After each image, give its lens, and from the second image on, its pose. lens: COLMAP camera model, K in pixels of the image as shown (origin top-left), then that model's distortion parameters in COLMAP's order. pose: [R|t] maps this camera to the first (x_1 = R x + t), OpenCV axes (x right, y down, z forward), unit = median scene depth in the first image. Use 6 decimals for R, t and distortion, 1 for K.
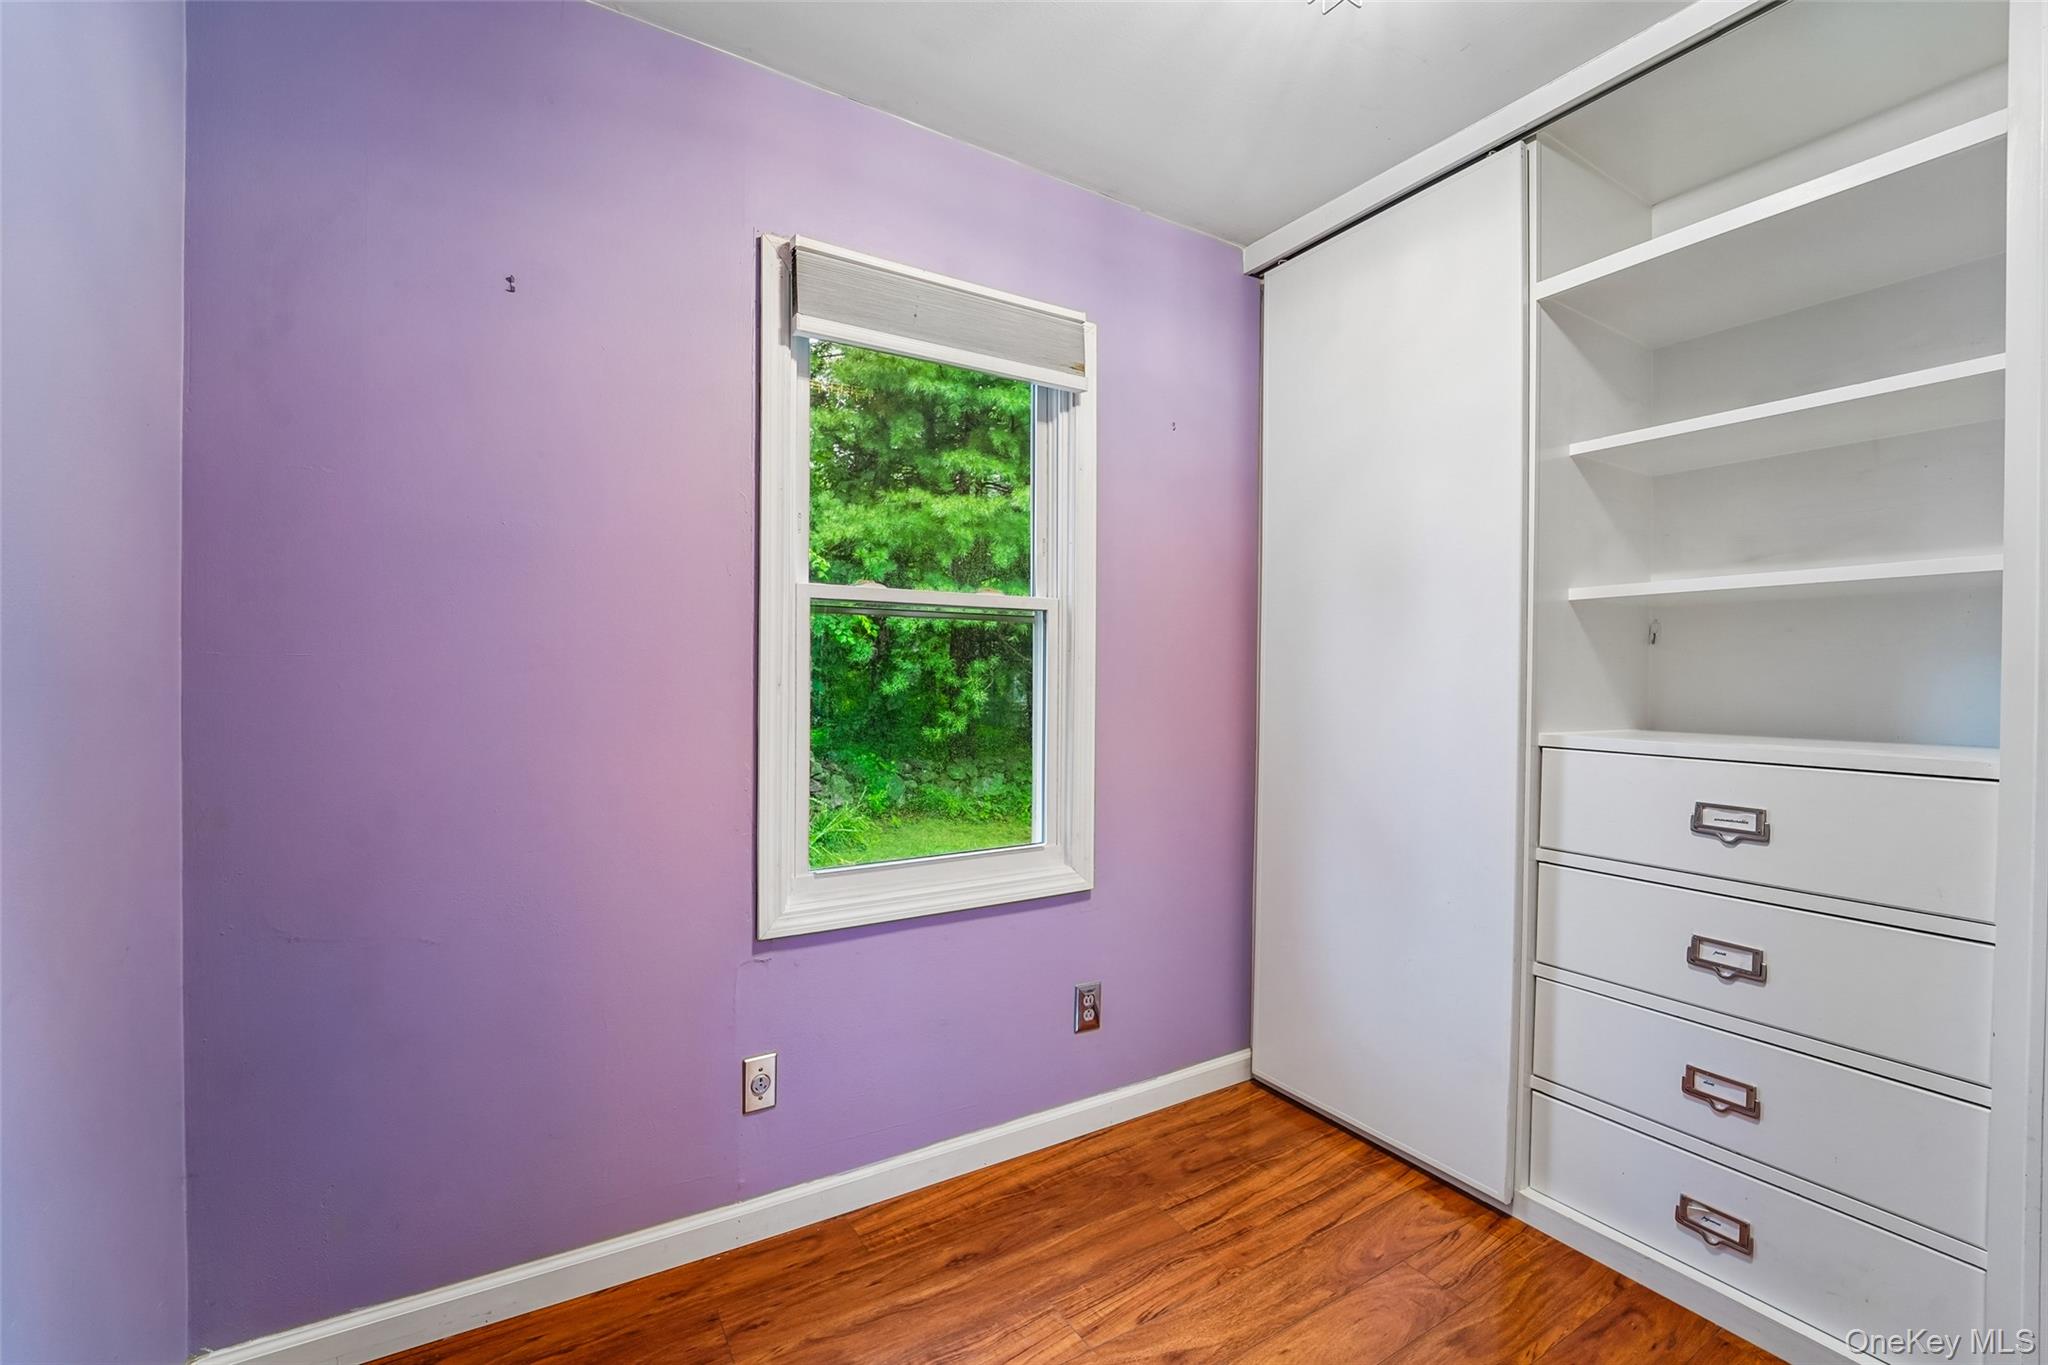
lens RADIAL K [[840.5, 0, 1025.9], [0, 840.5, 681.0], [0, 0, 1]] dist [-0.021961, 0.000625]
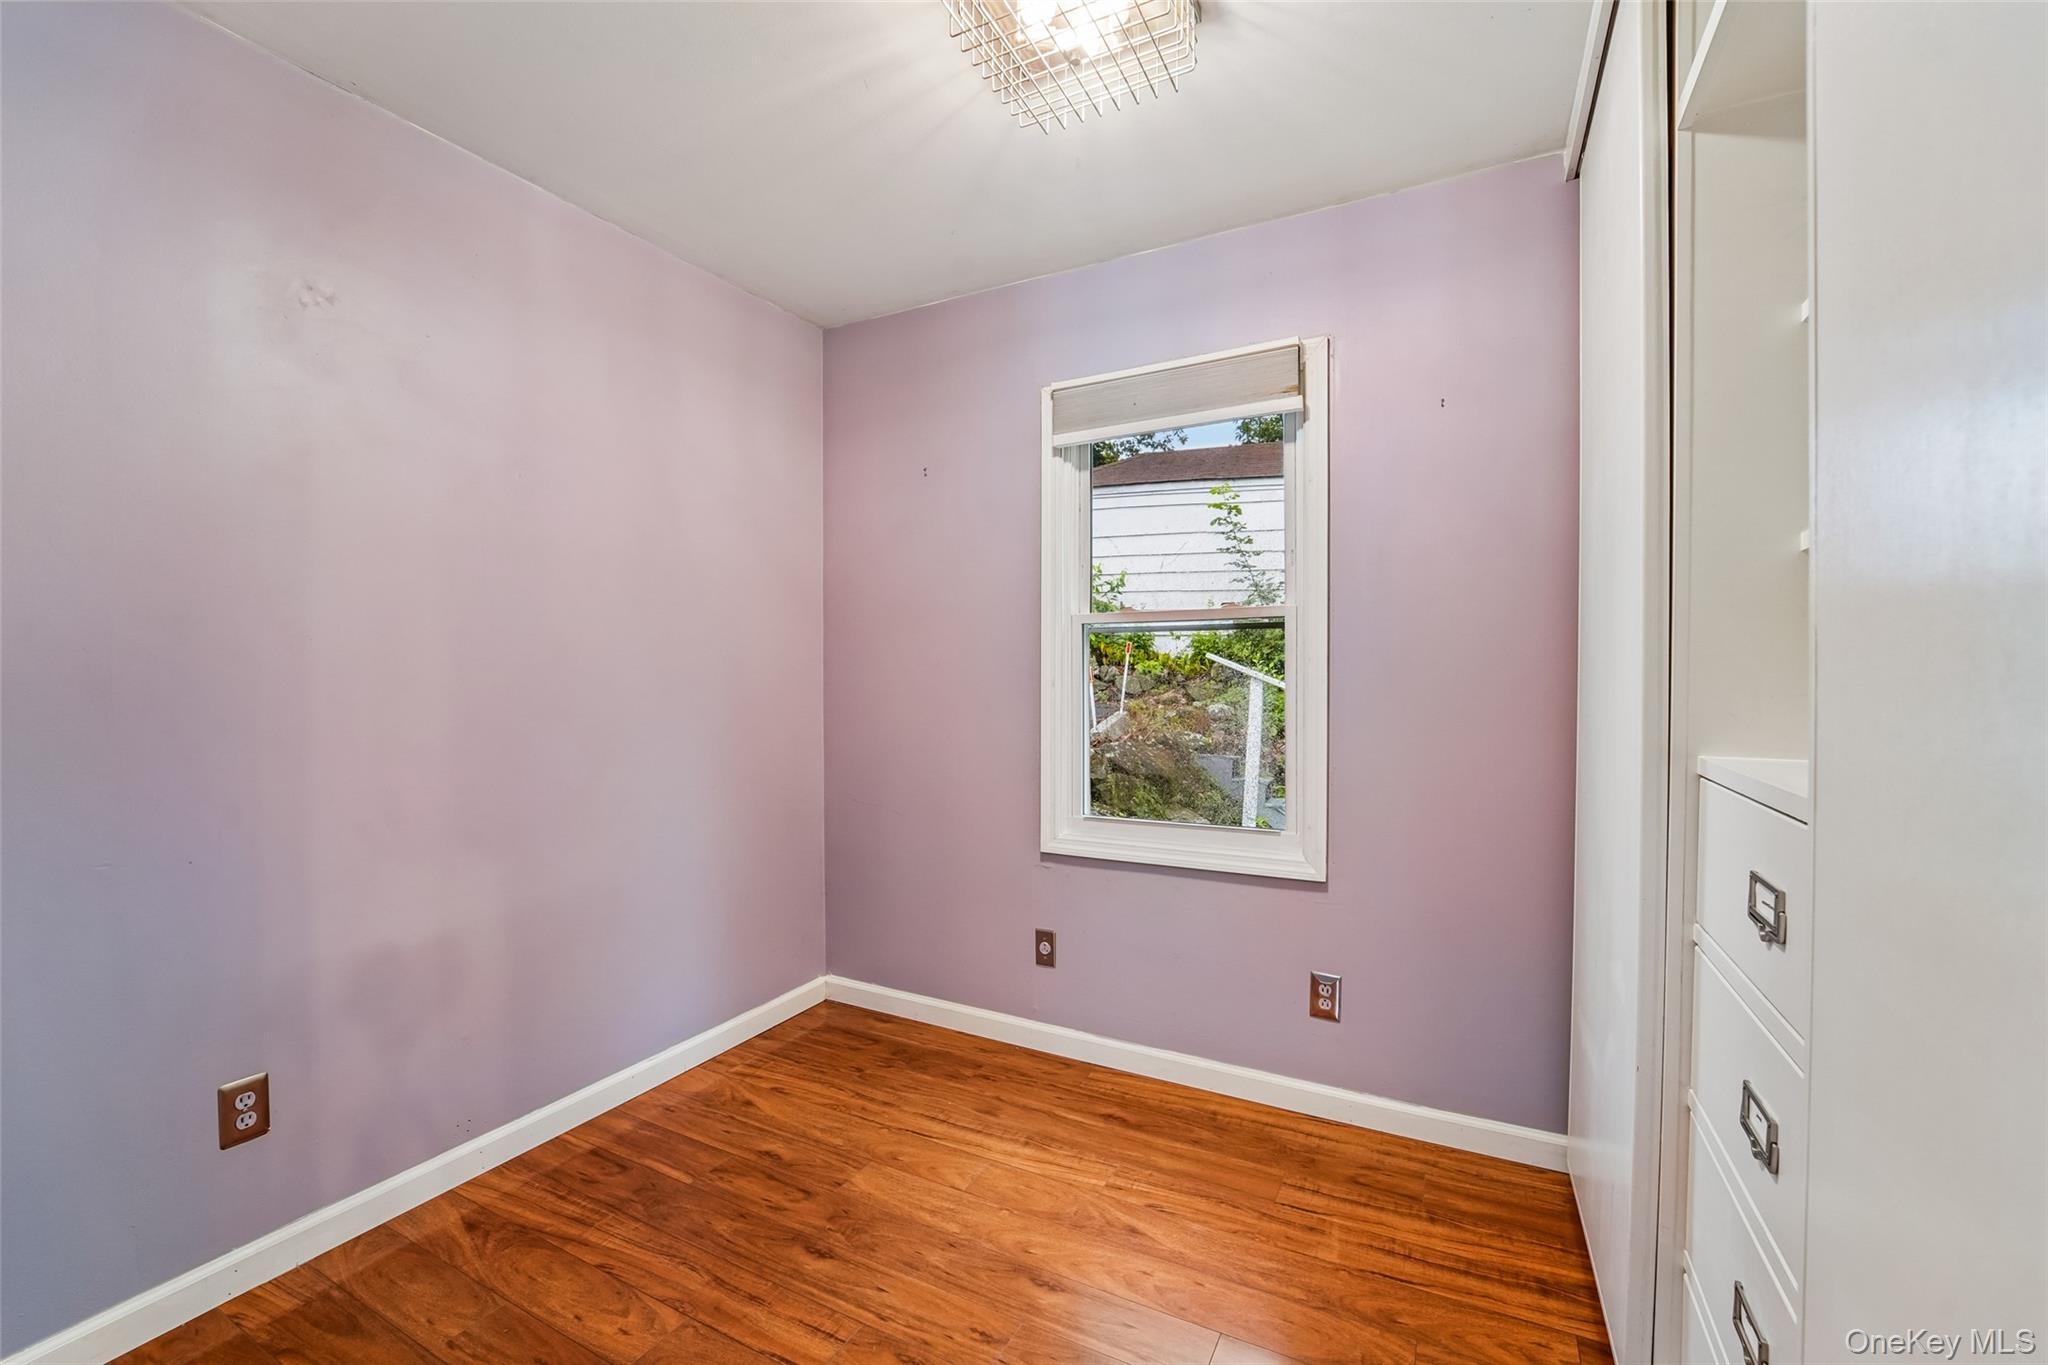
lens RADIAL K [[840.5, 0, 1032.9], [0, 840.5, 689.1], [0, 0, 1]] dist [-0.021961, 0.000625]
pose [[0.512264, -0.000861, -0.858828, 0.947581], [-0.001787, 0.999996, -0.002069, 0.015154], [0.858826, 0.002594, 0.512260, 0.194544]]
